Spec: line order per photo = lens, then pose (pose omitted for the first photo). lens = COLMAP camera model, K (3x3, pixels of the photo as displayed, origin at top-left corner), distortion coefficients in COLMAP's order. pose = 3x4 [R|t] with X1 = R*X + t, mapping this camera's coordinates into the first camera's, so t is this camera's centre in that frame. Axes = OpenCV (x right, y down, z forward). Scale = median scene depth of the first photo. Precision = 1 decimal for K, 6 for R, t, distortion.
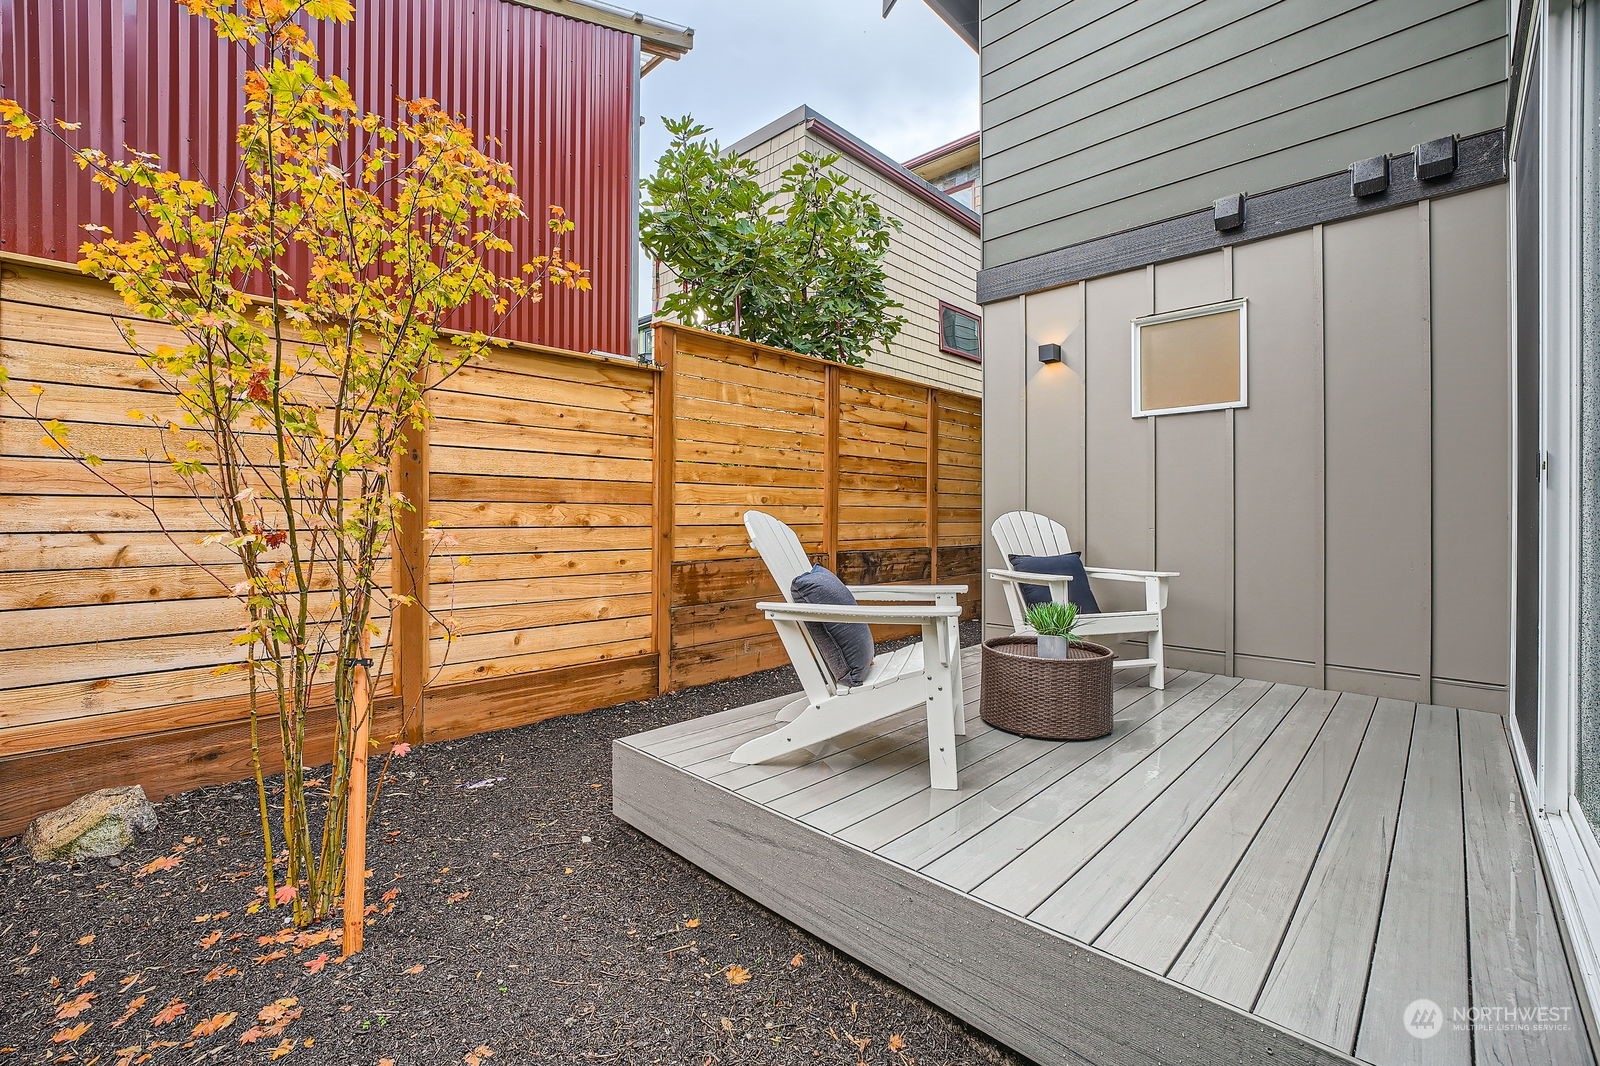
lens RADIAL K [[679.2, 0, 800.0], [0, 679.2, 533.0], [0, 0, 1]] dist [-0.042903, 0.006629]
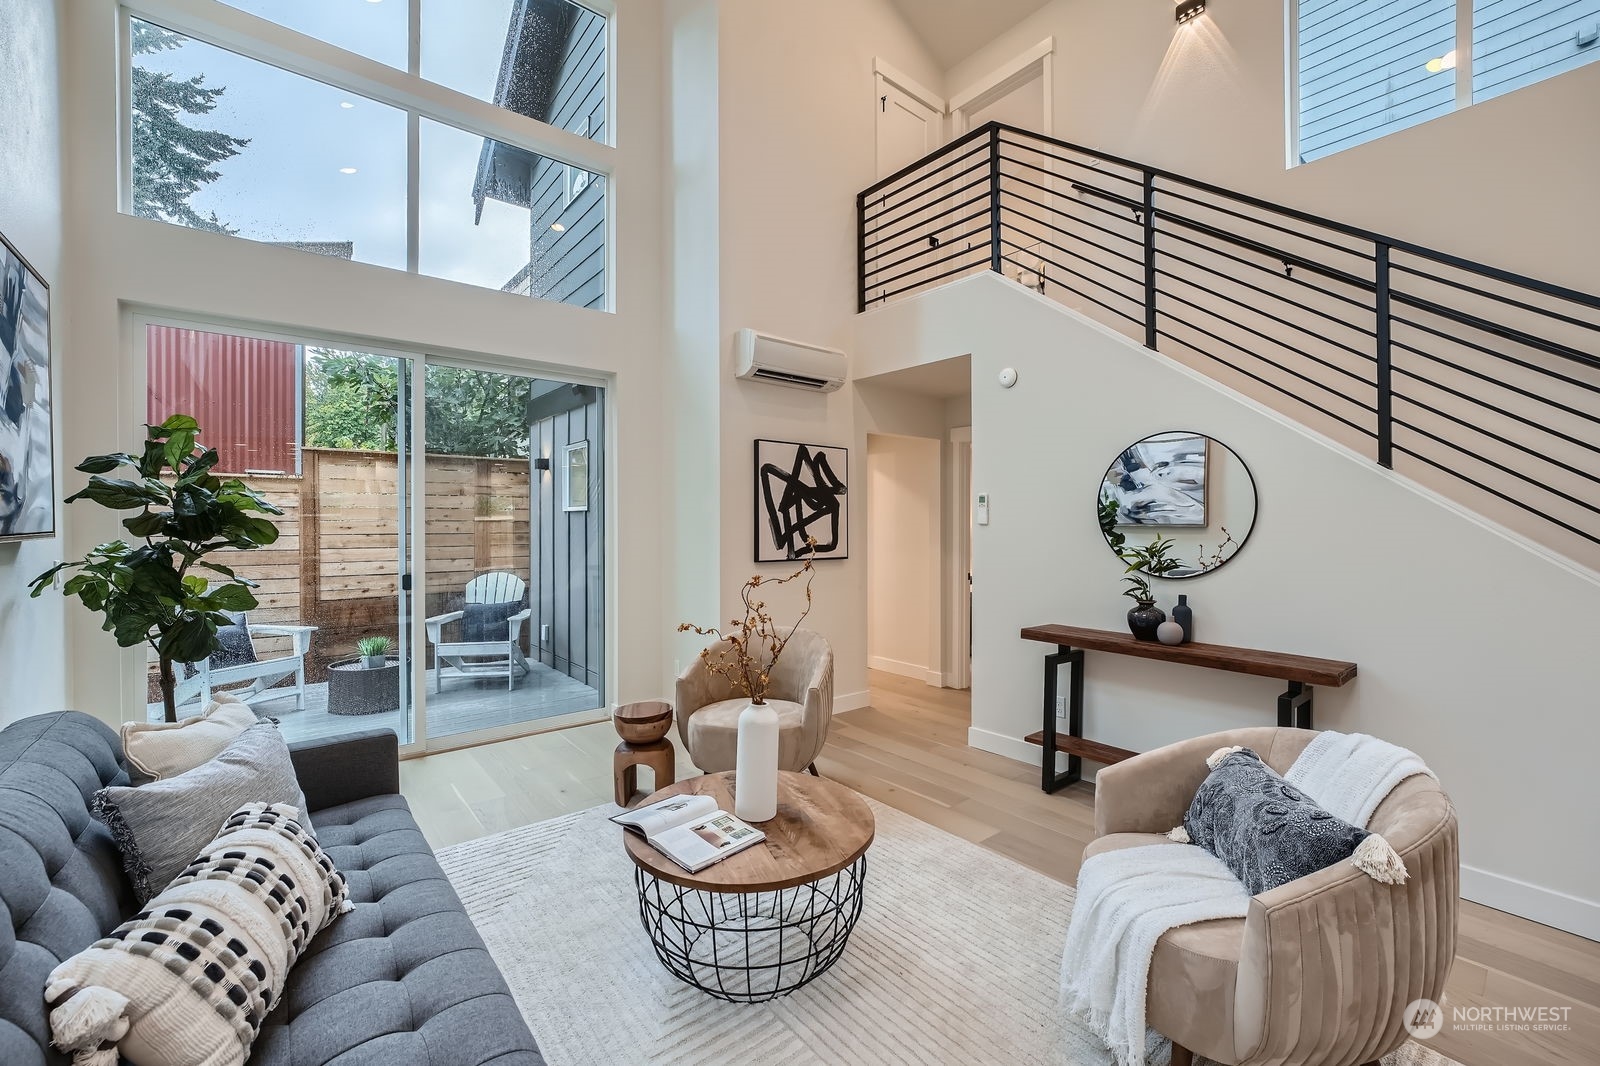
lens RADIAL K [[651.0, 0, 797.7], [0, 651.0, 525.4], [0, 0, 1]] dist [-0.019028, 0.006411]
pose [[0.993005, 0.000003, -0.118075, 1.096616], [-0.002071, 0.999847, -0.017390, -0.107503], [0.118057, 0.017512, 0.992852, -0.340656]]
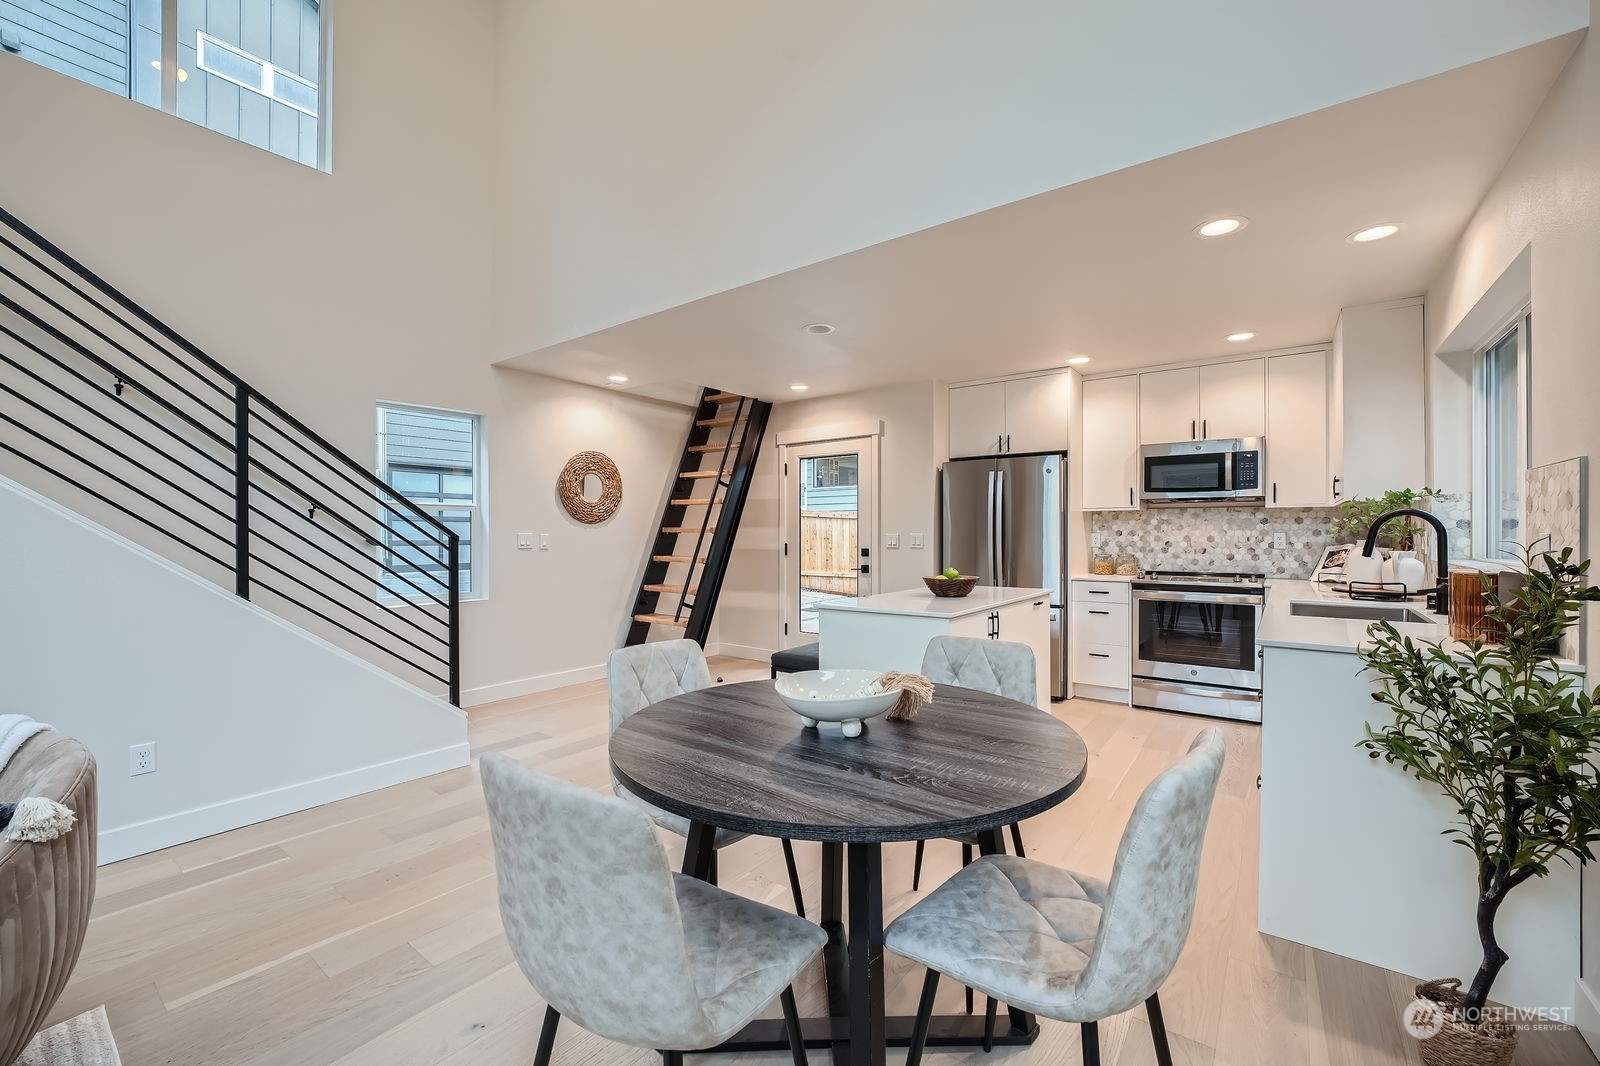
lens RADIAL K [[647.0, 0, 795.6], [0, 647.0, 531.6], [0, 0, 1]] dist [-0.019295, 0.000571]
pose [[-0.118500, 0.004590, 0.992943, 1.027292], [0.019745, 0.999802, -0.002265, -0.073682], [-0.992758, 0.019337, -0.118567, -0.299139]]
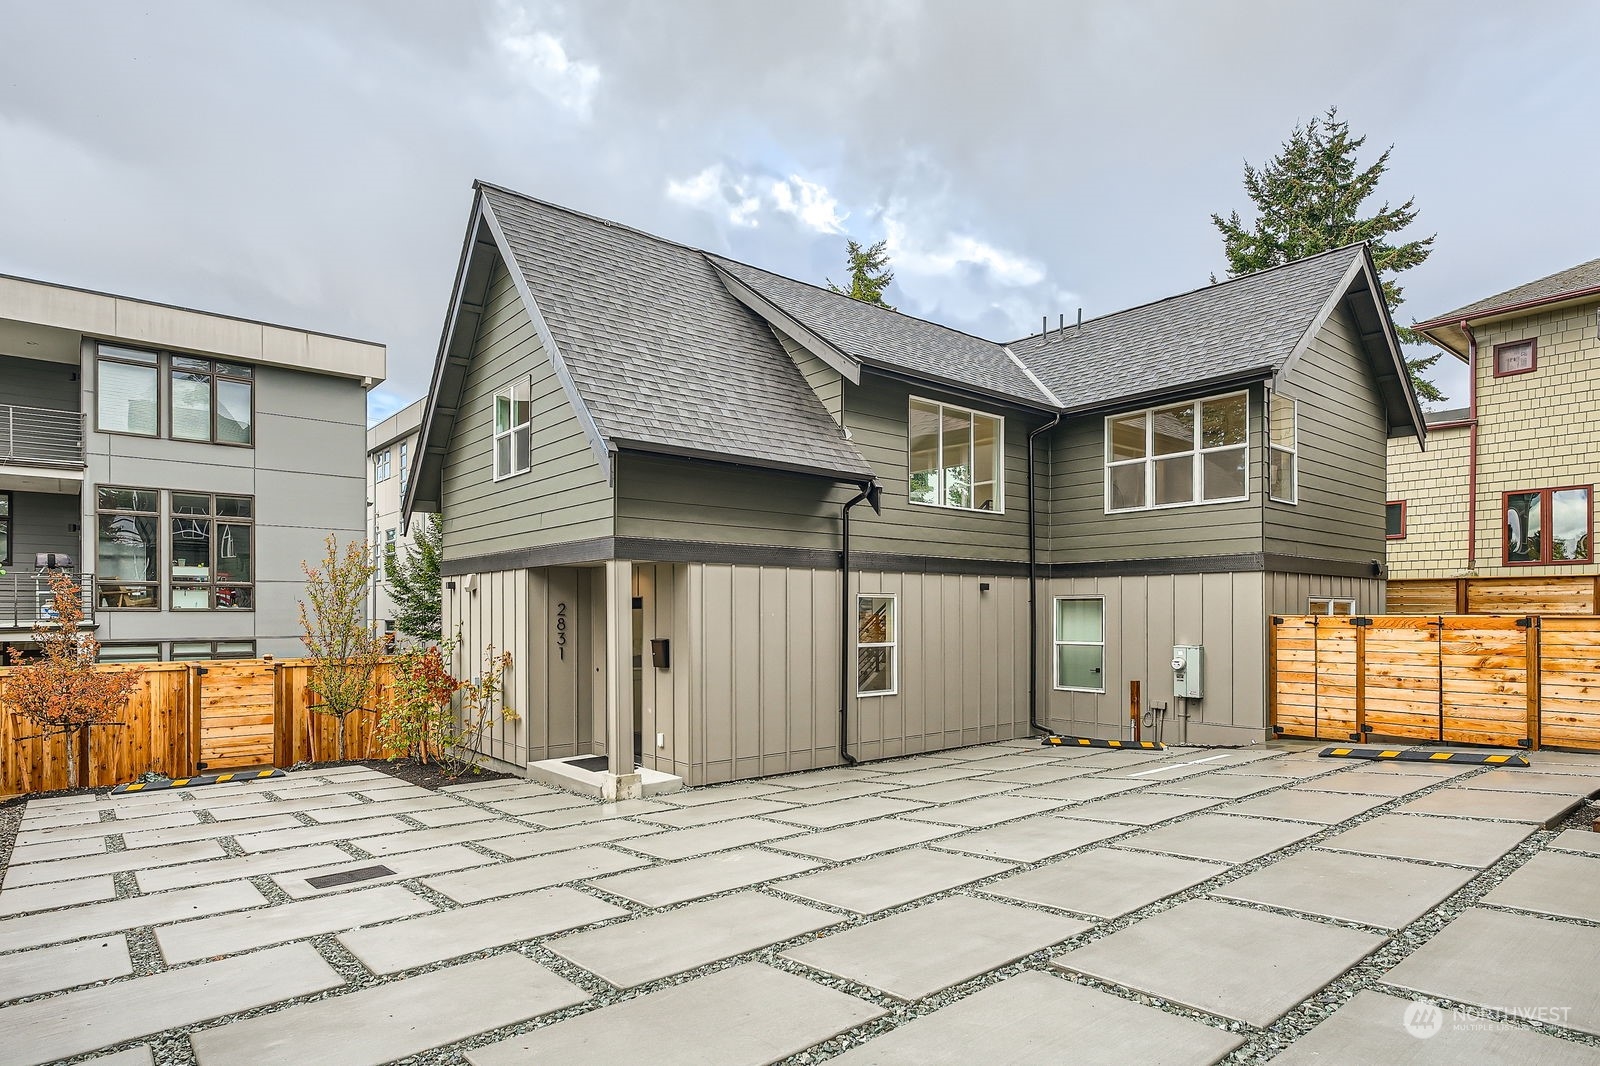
lens RADIAL K [[880.8, 0, 802.5], [0, 880.8, 615.5], [0, 0, 1]] dist [0.000105, 0.000020]
pose [[-0.112517, 0.001094, -0.993649, 4.729888], [-0.021832, 0.999755, 0.003573, -0.230223], [0.993410, 0.022095, -0.112465, 0.282985]]
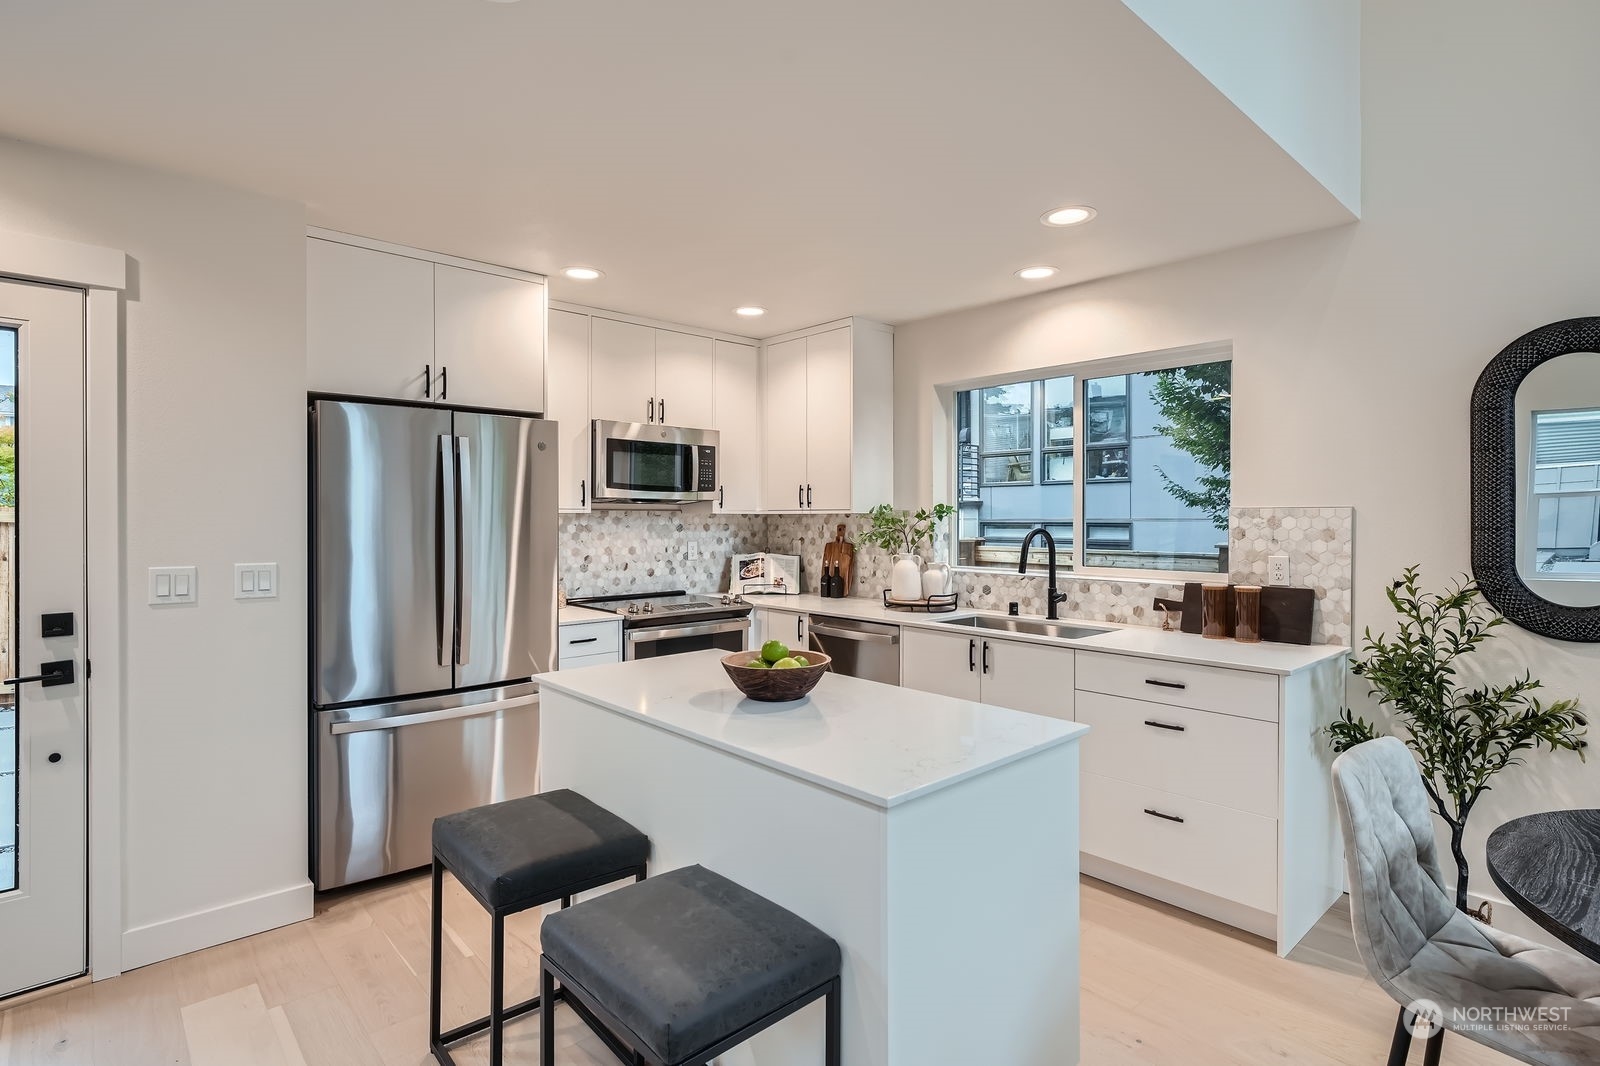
lens RADIAL K [[802.1, 0, 799.6], [0, 802.1, 520.7], [0, 0, 1]] dist [-0.000653, 0.000365]
pose [[-0.997780, 0.001918, 0.066571, 1.720396], [0.003464, 0.999727, 0.023116, -0.112184], [-0.066508, 0.023295, -0.997514, -0.090448]]
